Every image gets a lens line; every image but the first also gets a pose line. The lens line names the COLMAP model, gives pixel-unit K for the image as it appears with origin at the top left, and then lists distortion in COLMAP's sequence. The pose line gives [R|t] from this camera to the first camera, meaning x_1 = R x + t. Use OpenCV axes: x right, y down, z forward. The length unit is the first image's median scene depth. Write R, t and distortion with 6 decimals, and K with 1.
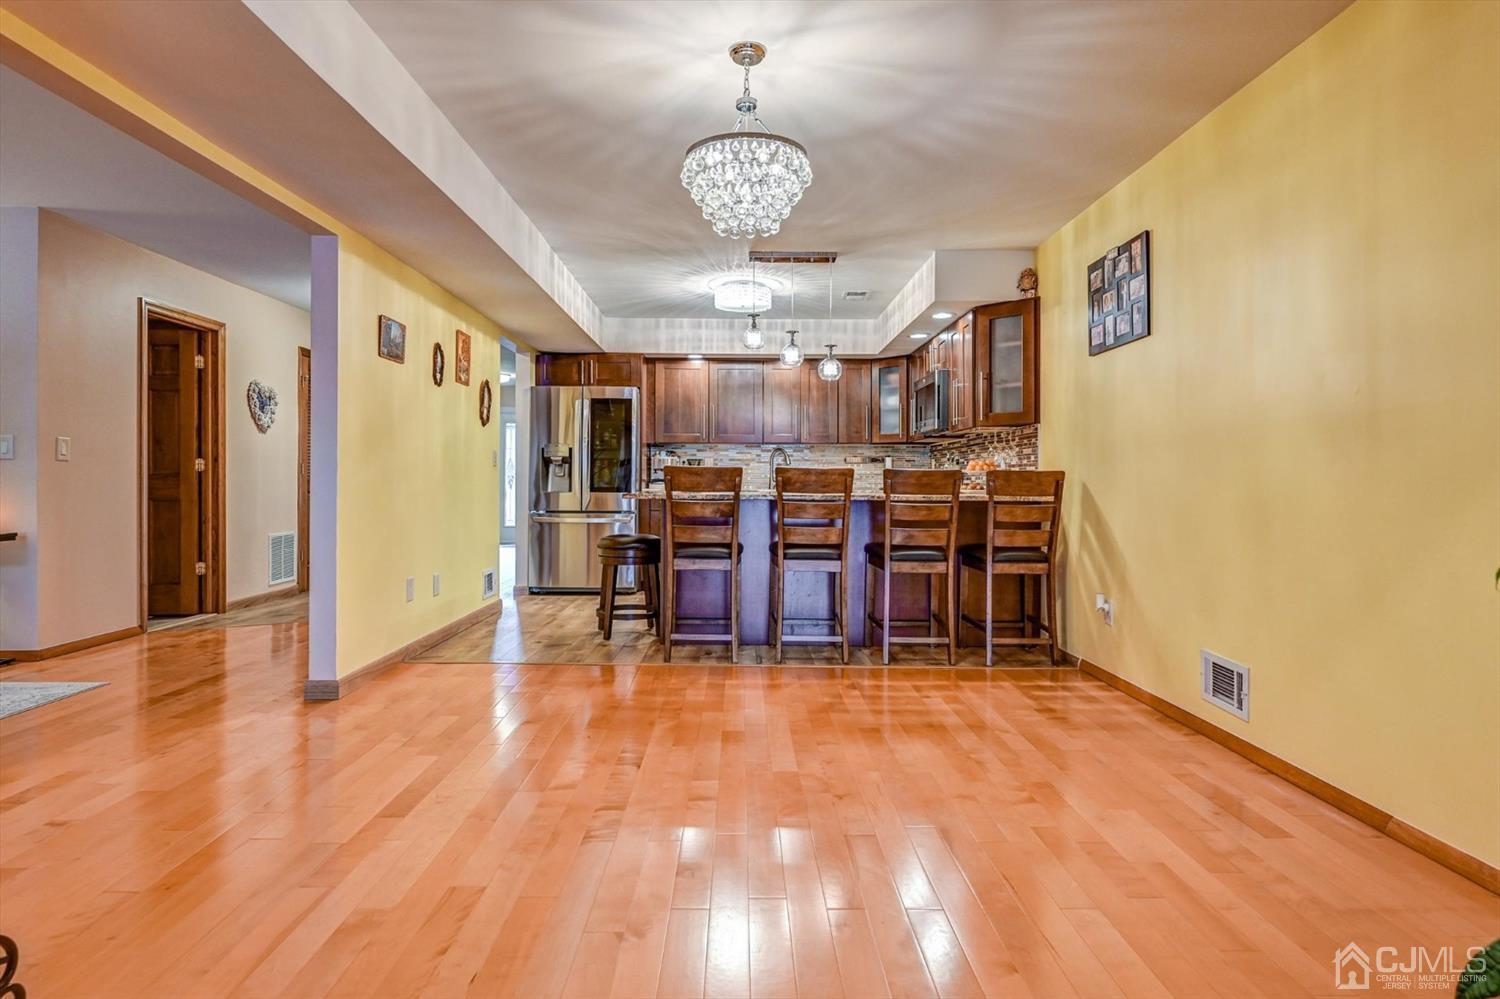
lens RADIAL K [[821.5, 0, 755.1], [0, 821.5, 485.4], [0, 0, 1]] dist [-0.004832, 0.001288]
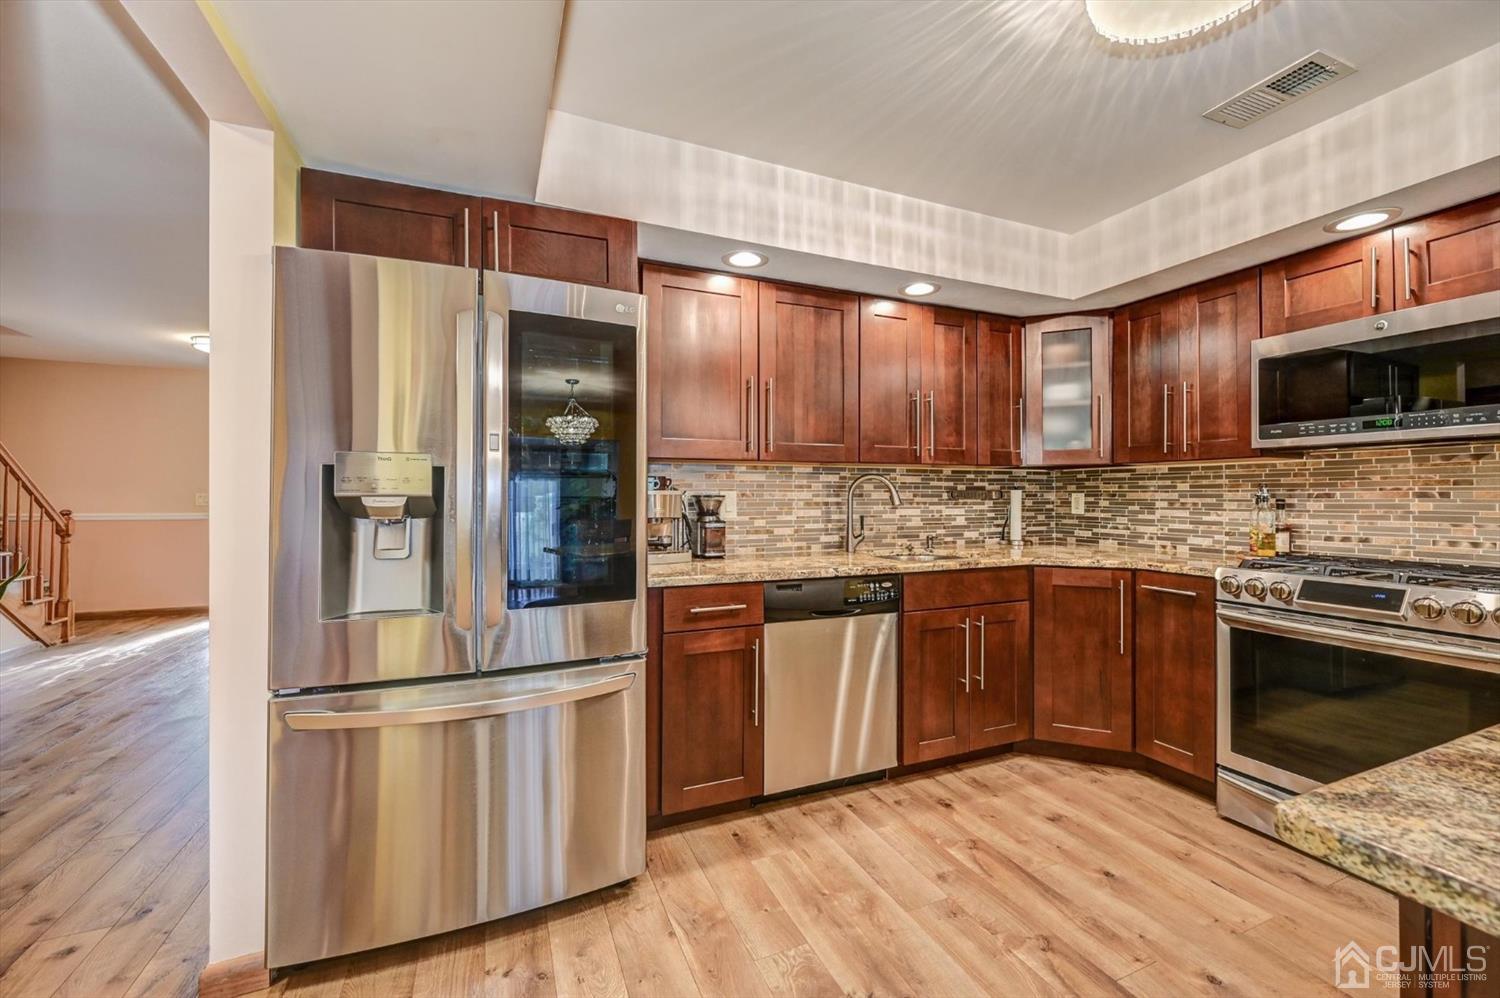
lens RADIAL K [[594.2, 0, 747.2], [0, 594.2, 493.8], [0, 0, 1]] dist [-0.001809, 0.000618]
pose [[0.924998, -0.002785, 0.379961, -0.280582], [0.005928, 0.999957, -0.007103, -0.046424], [-0.379925, 0.008823, 0.924975, 1.045152]]
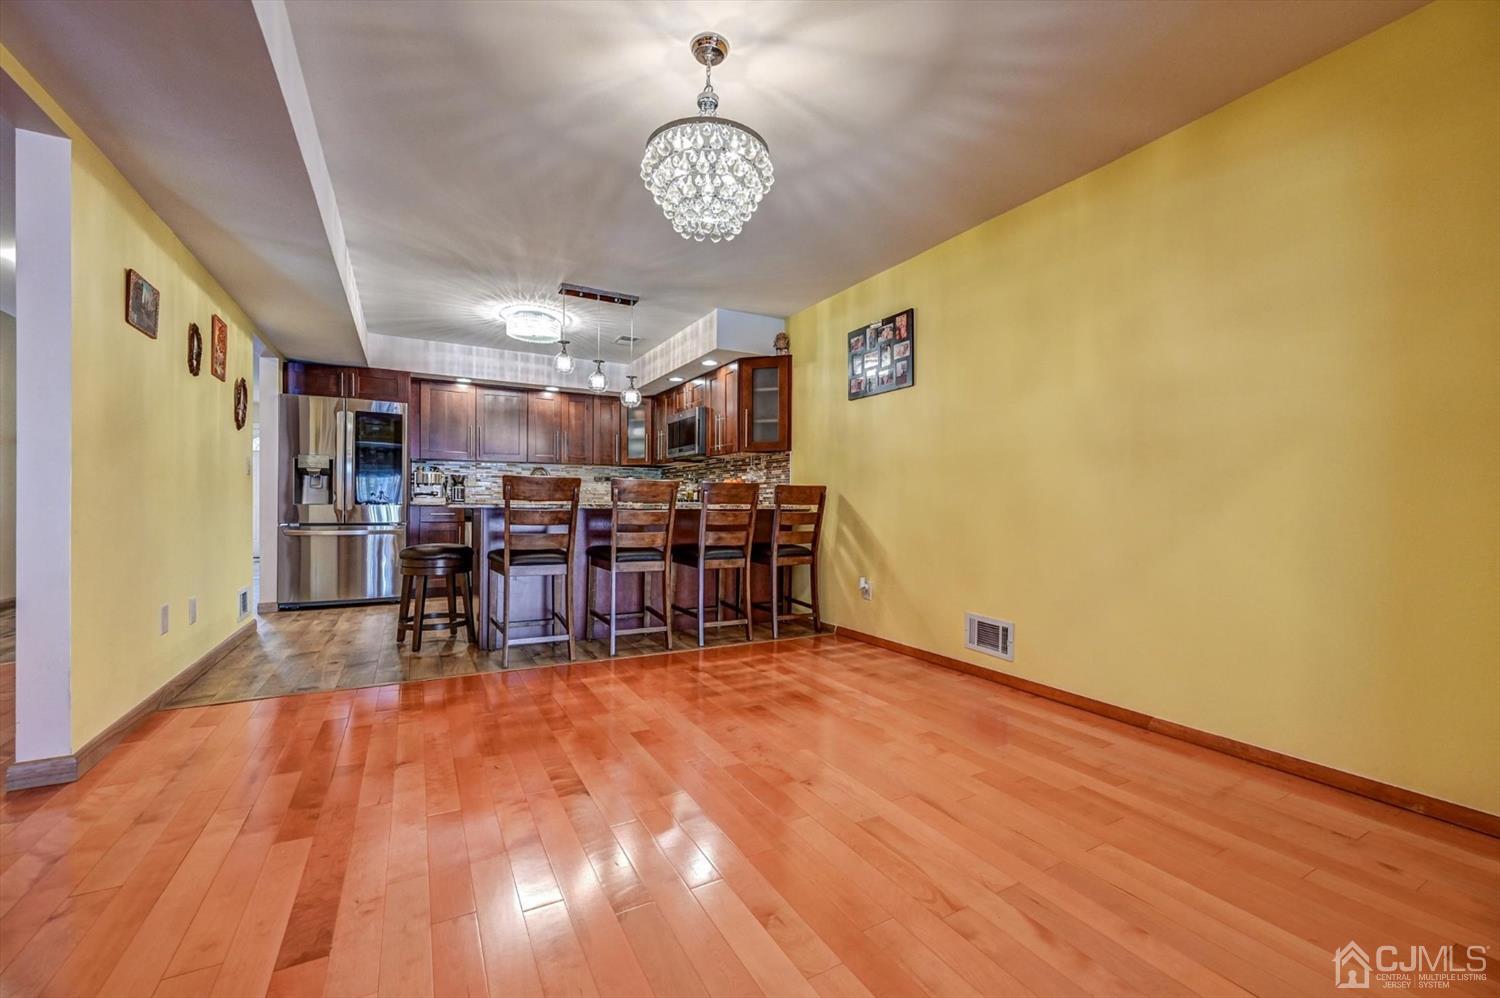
lens RADIAL K [[594.2, 0, 746.0], [0, 594.2, 508.6], [0, 0, 1]] dist [-0.001809, 0.000618]
pose [[0.882099, -0.002170, 0.471059, -0.167971], [-0.000917, 0.999980, 0.006324, 0.011465], [-0.471063, -0.006011, 0.882079, 0.187691]]
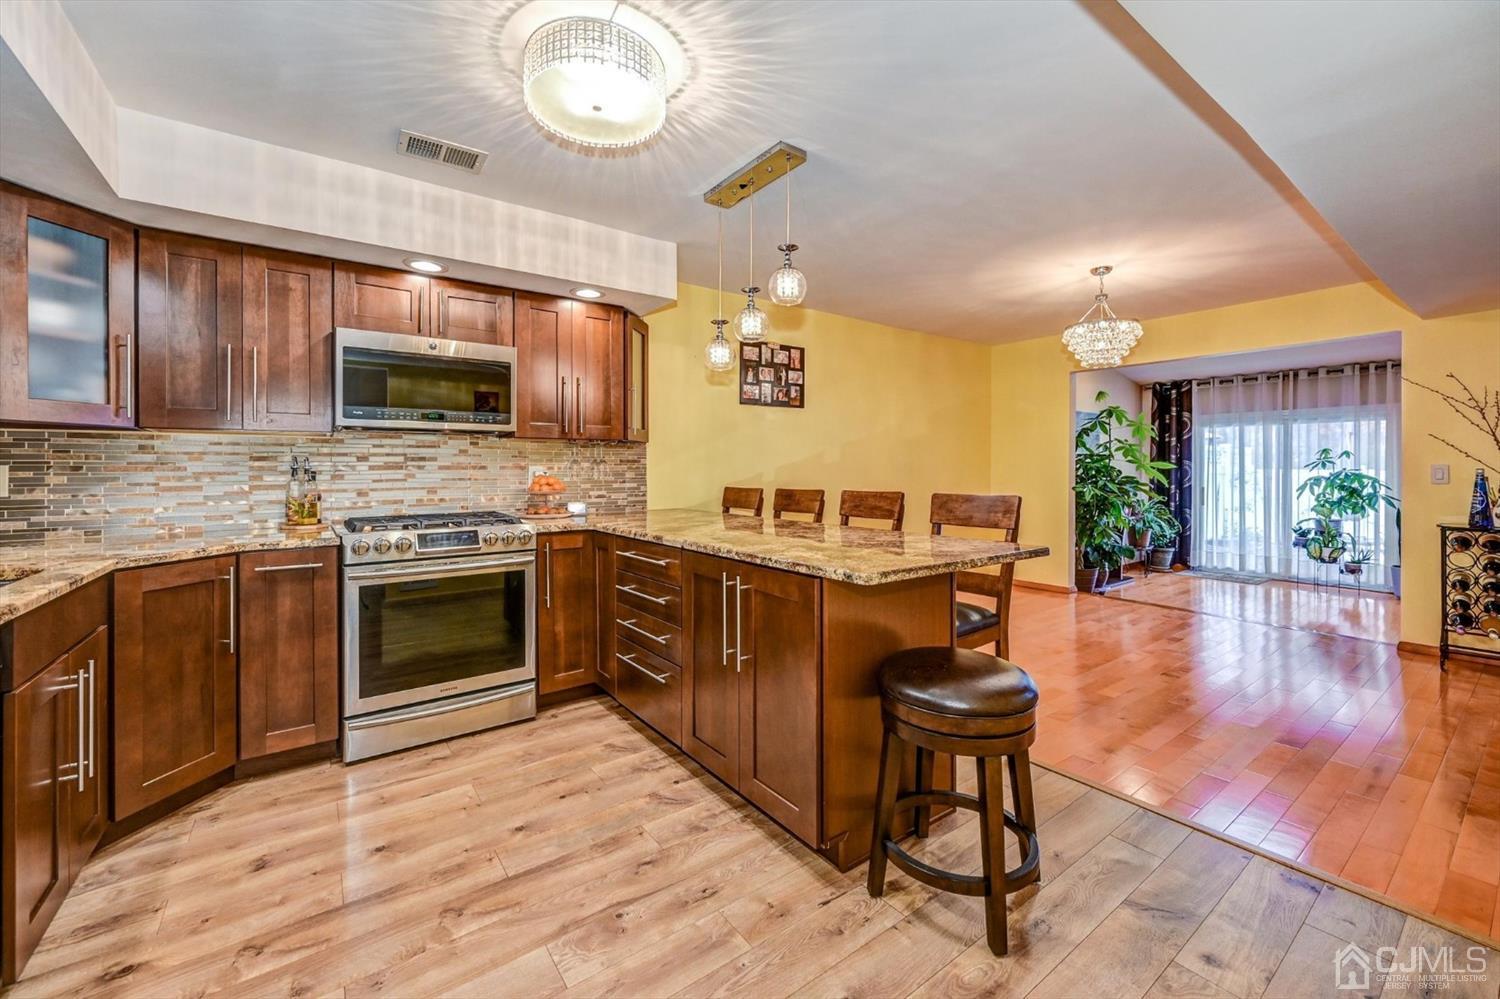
lens RADIAL K [[594.2, 0, 758.1], [0, 594.2, 471.5], [0, 0, 1]] dist [-0.001809, 0.000618]
pose [[-0.578880, -0.007337, 0.815380, -0.364995], [0.006519, 0.999886, 0.013625, -0.047548], [-0.815387, 0.013203, -0.578766, 1.321379]]
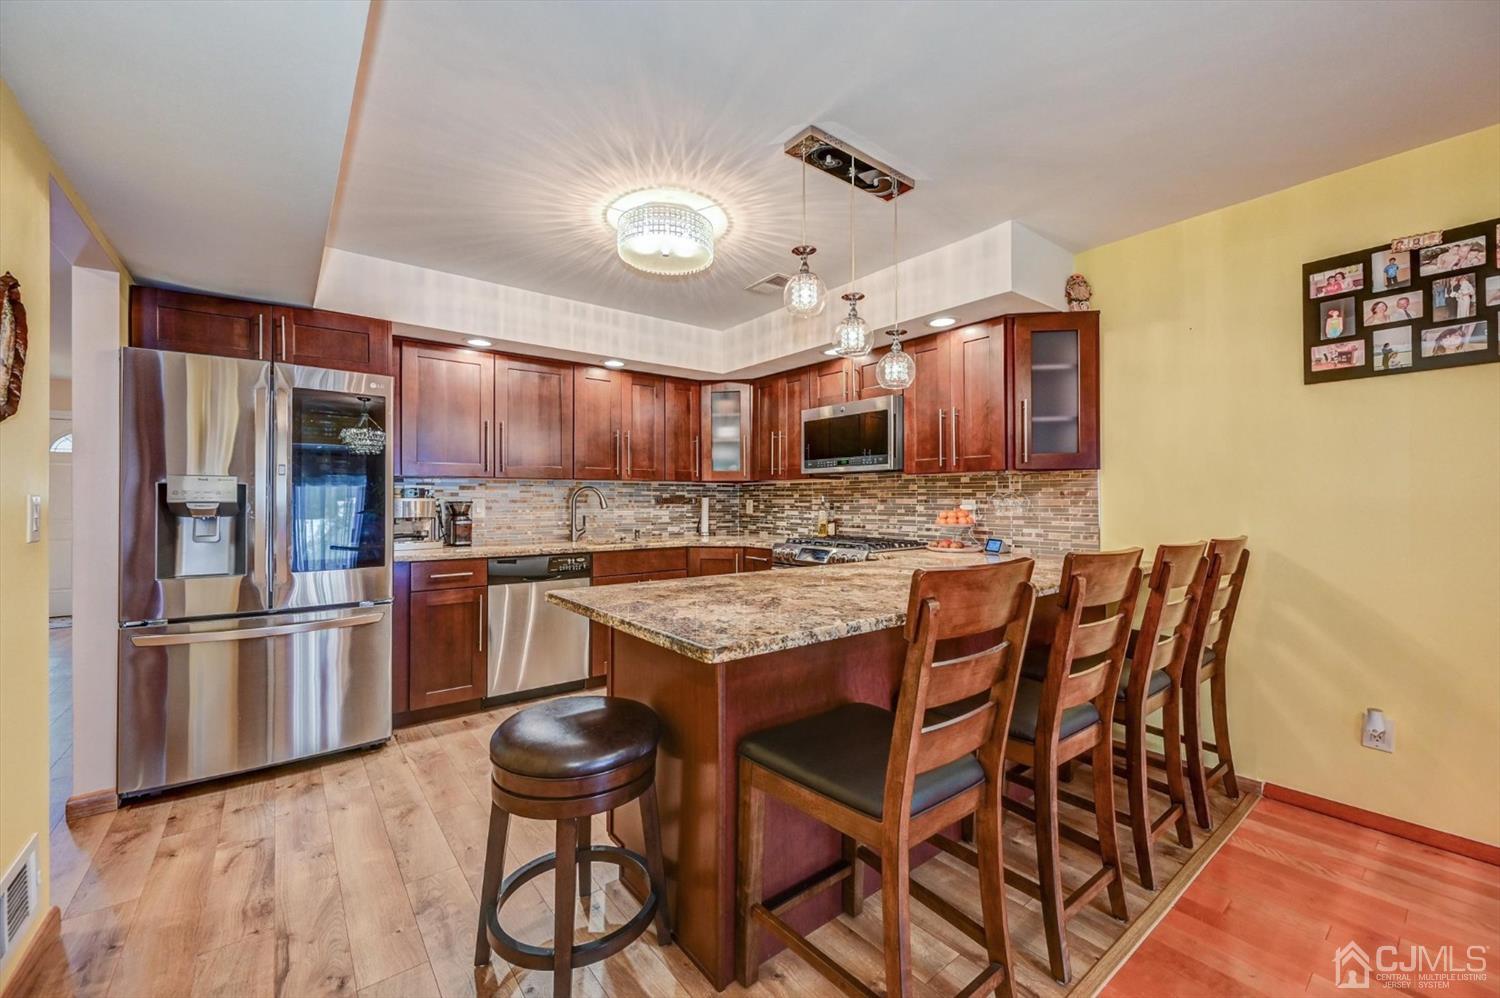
lens RADIAL K [[594.2, 0, 747.5], [0, 594.2, 499.1], [0, 0, 1]] dist [-0.001809, 0.000618]
pose [[0.795460, -0.002497, 0.606000, -0.275954], [0.007667, 0.999953, -0.005944, -0.044871], [-0.605957, 0.009374, 0.795442, 0.742034]]
